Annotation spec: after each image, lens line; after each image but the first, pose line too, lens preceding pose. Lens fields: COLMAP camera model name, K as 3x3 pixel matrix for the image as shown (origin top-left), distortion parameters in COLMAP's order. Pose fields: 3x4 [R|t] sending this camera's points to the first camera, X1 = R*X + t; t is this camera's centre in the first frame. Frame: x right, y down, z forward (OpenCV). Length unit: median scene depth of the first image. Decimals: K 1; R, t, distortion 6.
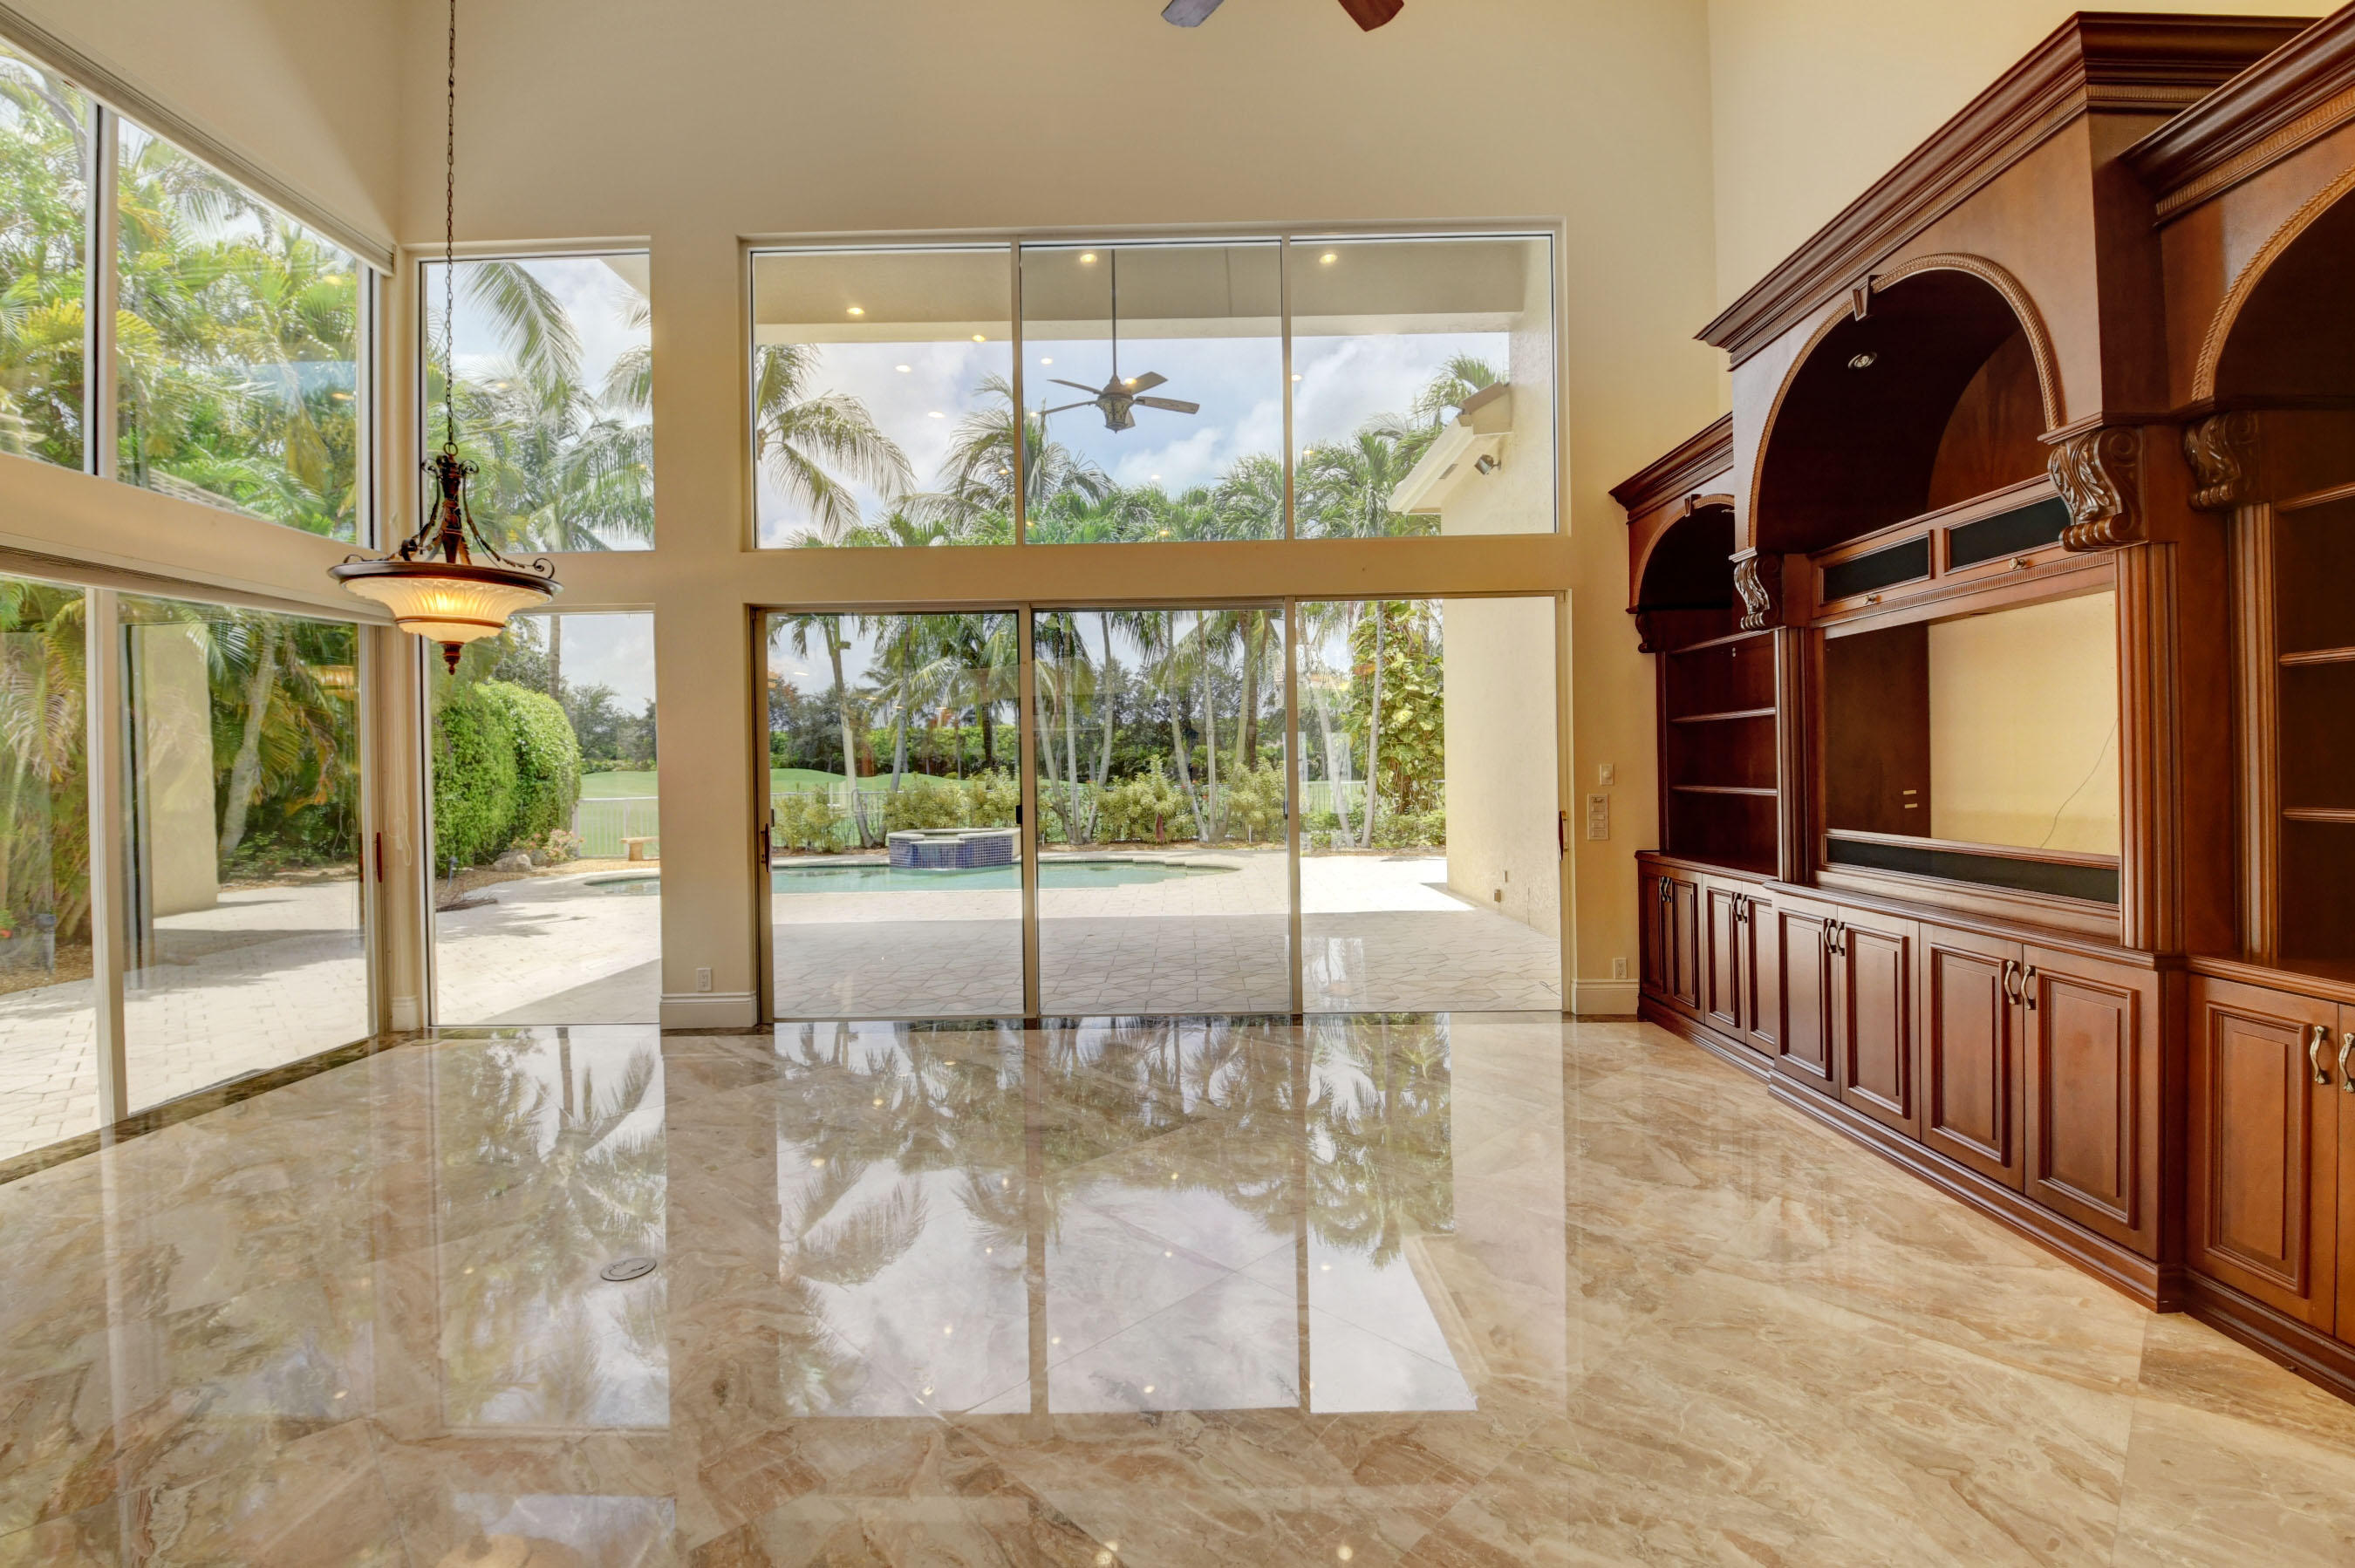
lens RADIAL K [[1039.4, 0, 1185.9], [0, 1039.4, 766.9], [0, 0, 1]] dist [0.006858, -0.016863]
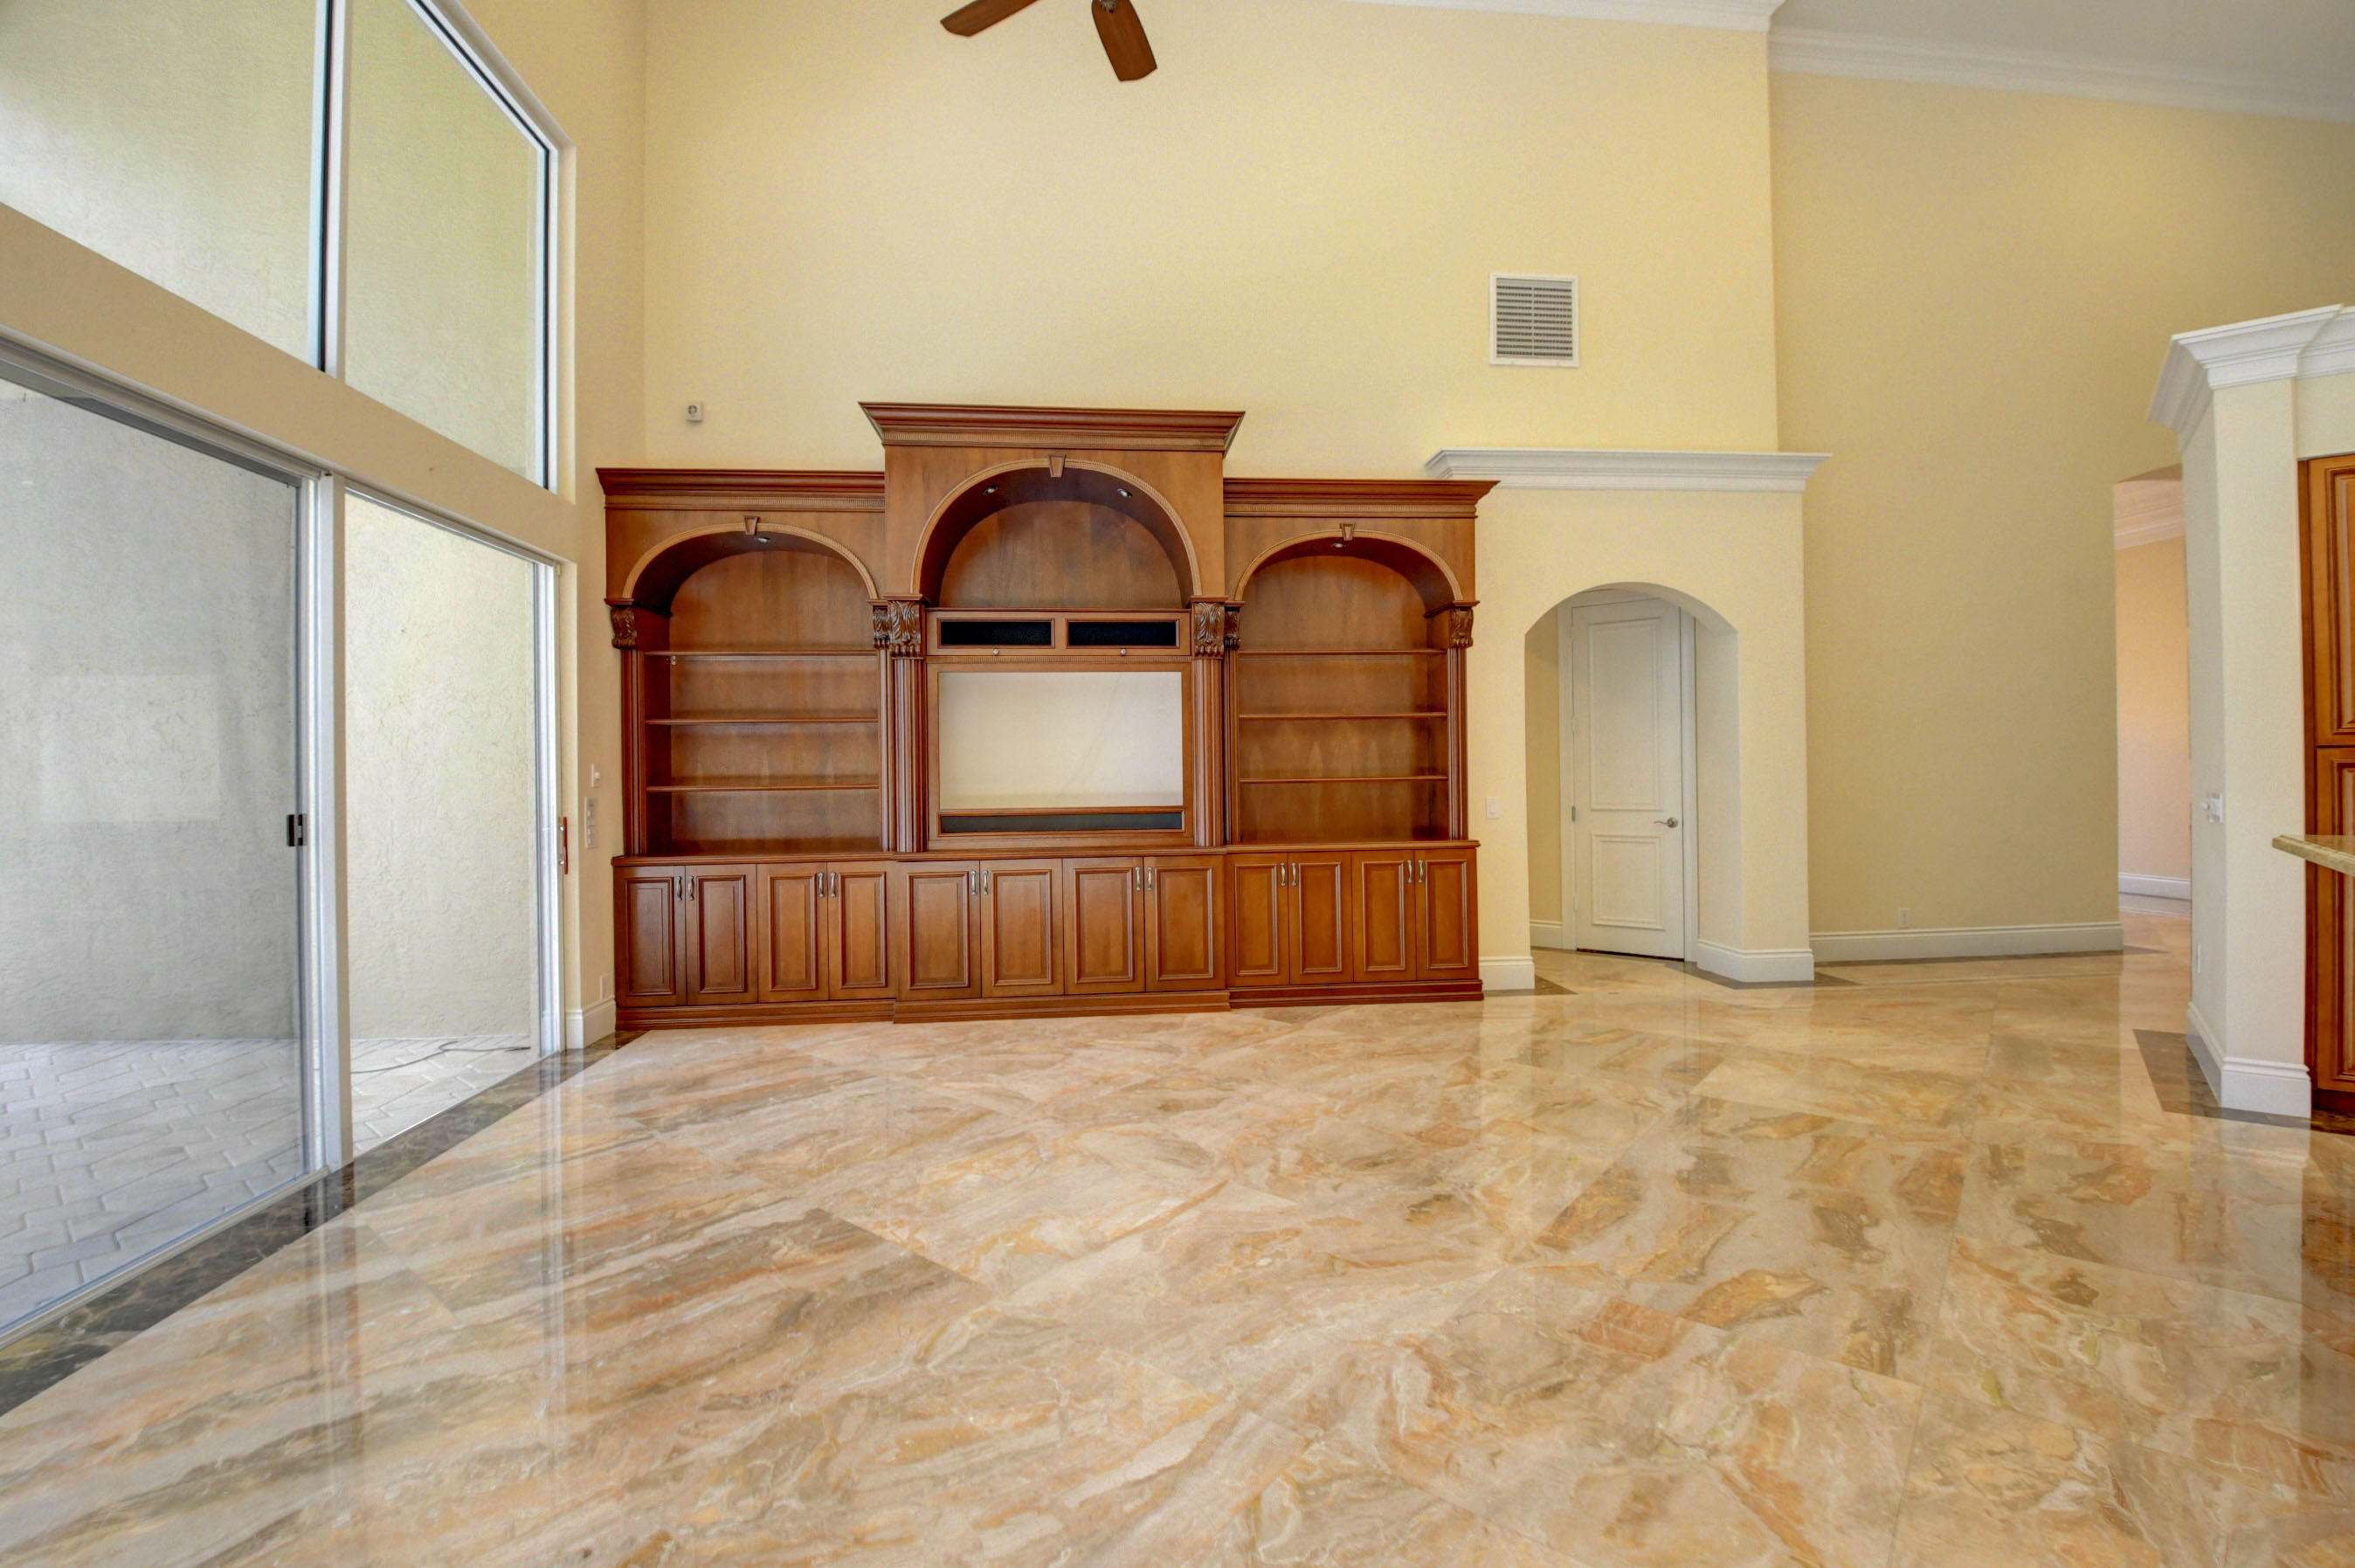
lens RADIAL K [[1039.5, 0, 1185.9], [0, 1039.5, 766.9], [0, 0, 1]] dist [0.006858, -0.016863]
pose [[-0.109735, 0.024670, 0.993655, -0.785628], [0.013740, 0.999634, -0.023301, 0.041258], [-0.993866, 0.011096, -0.110034, 0.836118]]
